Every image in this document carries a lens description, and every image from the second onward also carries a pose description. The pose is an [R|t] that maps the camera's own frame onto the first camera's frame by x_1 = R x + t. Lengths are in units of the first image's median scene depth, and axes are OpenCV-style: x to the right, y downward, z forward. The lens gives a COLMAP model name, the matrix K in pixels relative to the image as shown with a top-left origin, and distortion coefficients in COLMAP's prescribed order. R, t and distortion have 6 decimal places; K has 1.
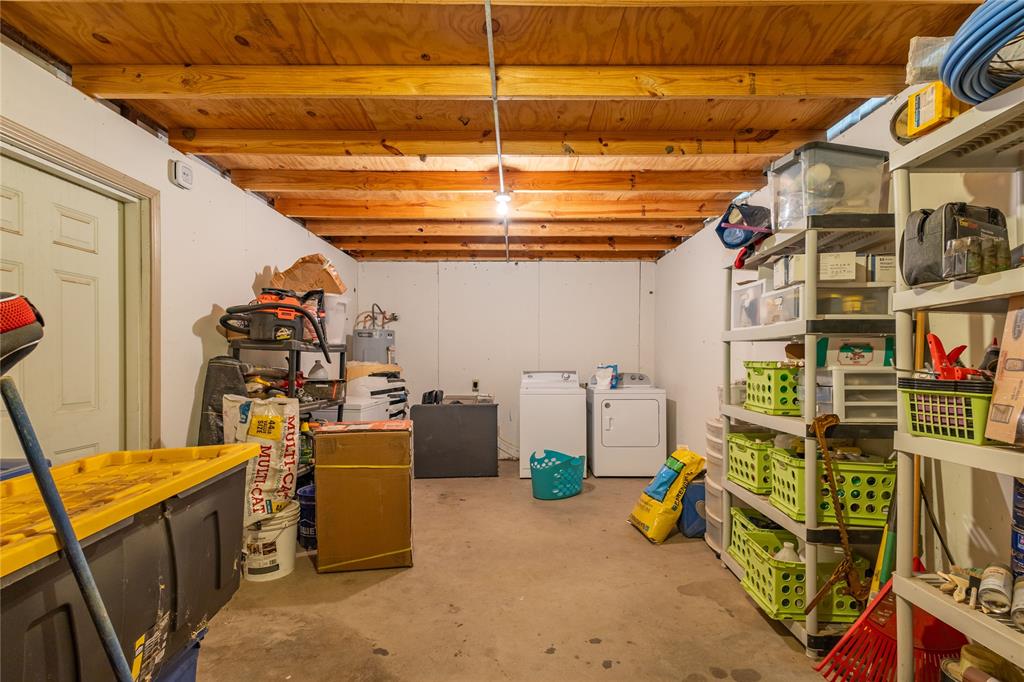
lens RADIAL K [[483.1, 0, 519.0], [0, 483.1, 359.6], [0, 0, 1]] dist [0.015025, -0.004762]
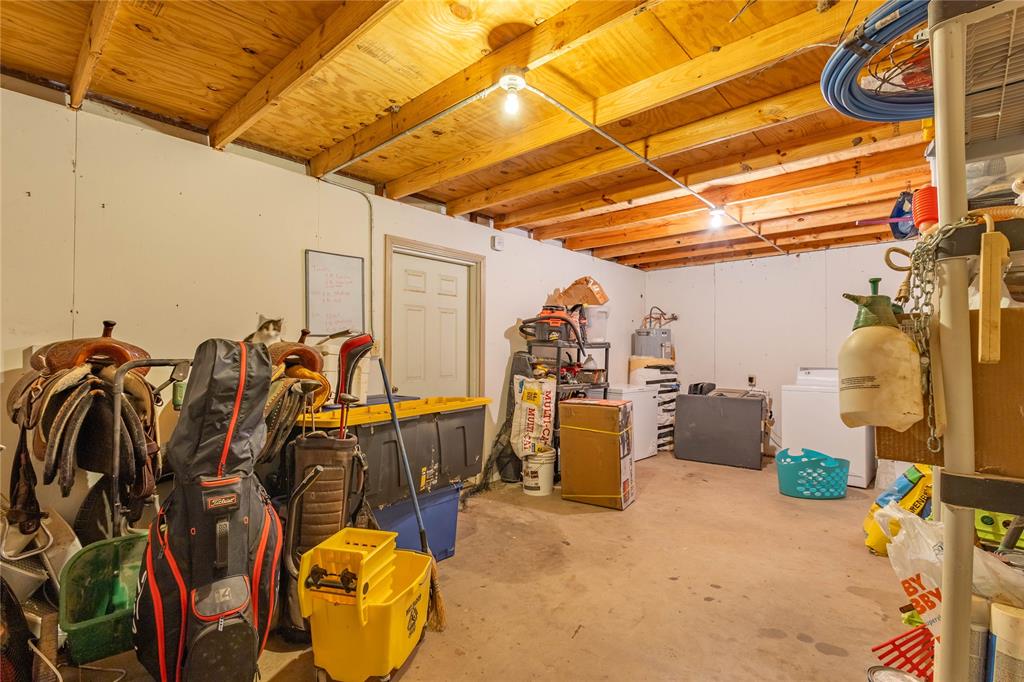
lens RADIAL K [[483.1, 0, 512.4], [0, 483.1, 343.8], [0, 0, 1]] dist [0.015025, -0.004762]
pose [[0.738550, -0.008923, -0.674140, 0.427977], [-0.006538, 0.999771, -0.020396, 0.001002], [0.674167, 0.019471, 0.738322, -0.177516]]
